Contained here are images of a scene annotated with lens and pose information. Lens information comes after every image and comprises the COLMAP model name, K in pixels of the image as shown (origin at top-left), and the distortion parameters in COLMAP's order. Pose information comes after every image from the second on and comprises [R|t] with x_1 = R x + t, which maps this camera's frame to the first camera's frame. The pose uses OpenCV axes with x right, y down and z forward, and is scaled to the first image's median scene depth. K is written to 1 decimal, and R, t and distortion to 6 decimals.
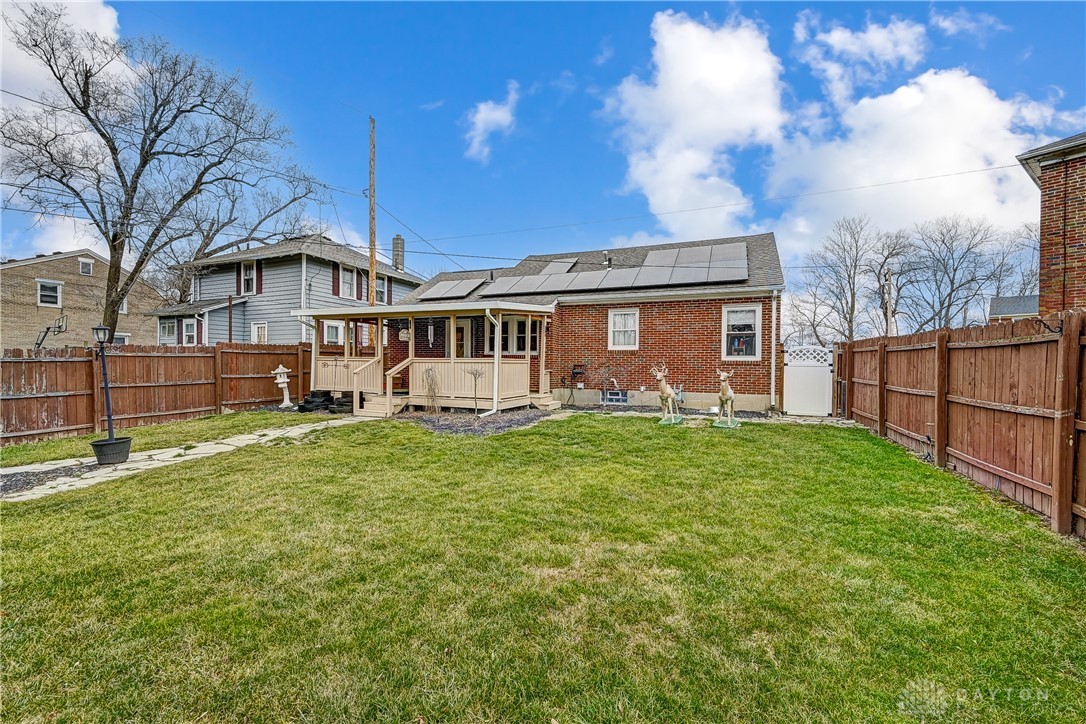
lens RADIAL K [[445.7, 0, 543.0], [0, 445.7, 362.0], [0, 0, 1]] dist [-0.000482, 0.000050]
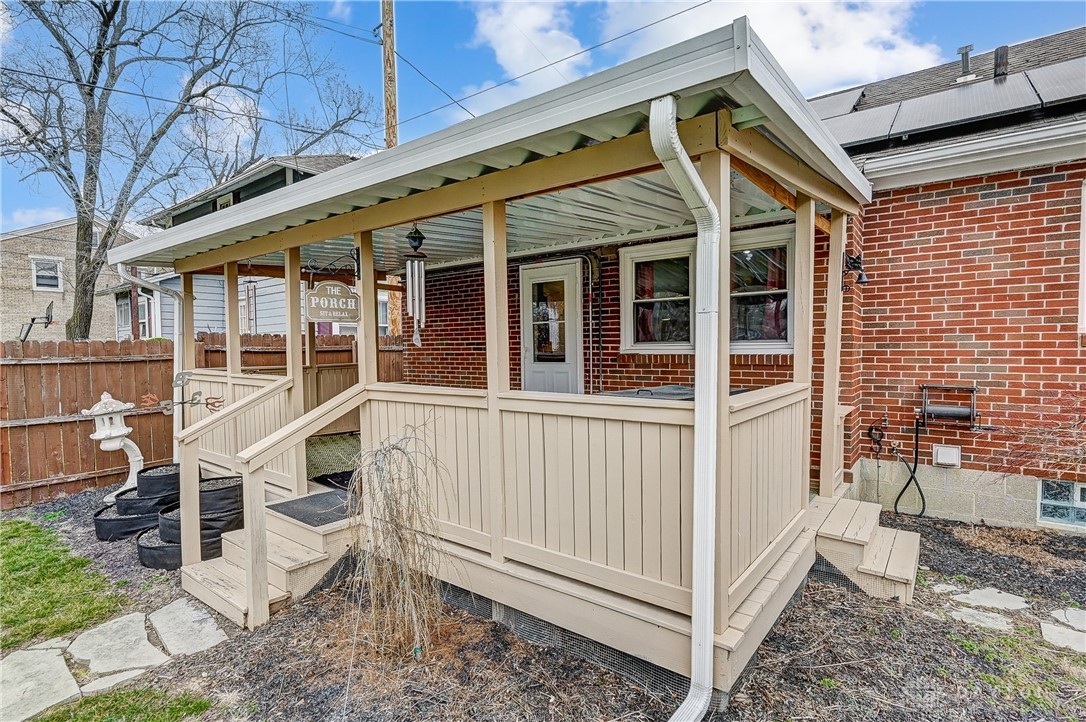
lens RADIAL K [[527.8, 0, 549.6], [0, 527.8, 364.6], [0, 0, 1]] dist [0.001205, 0.000031]
pose [[0.970286, -0.010727, -0.241721, -0.092238], [0.020561, 0.999059, 0.038196, -0.028039], [0.241084, -0.042032, 0.969594, 0.632215]]
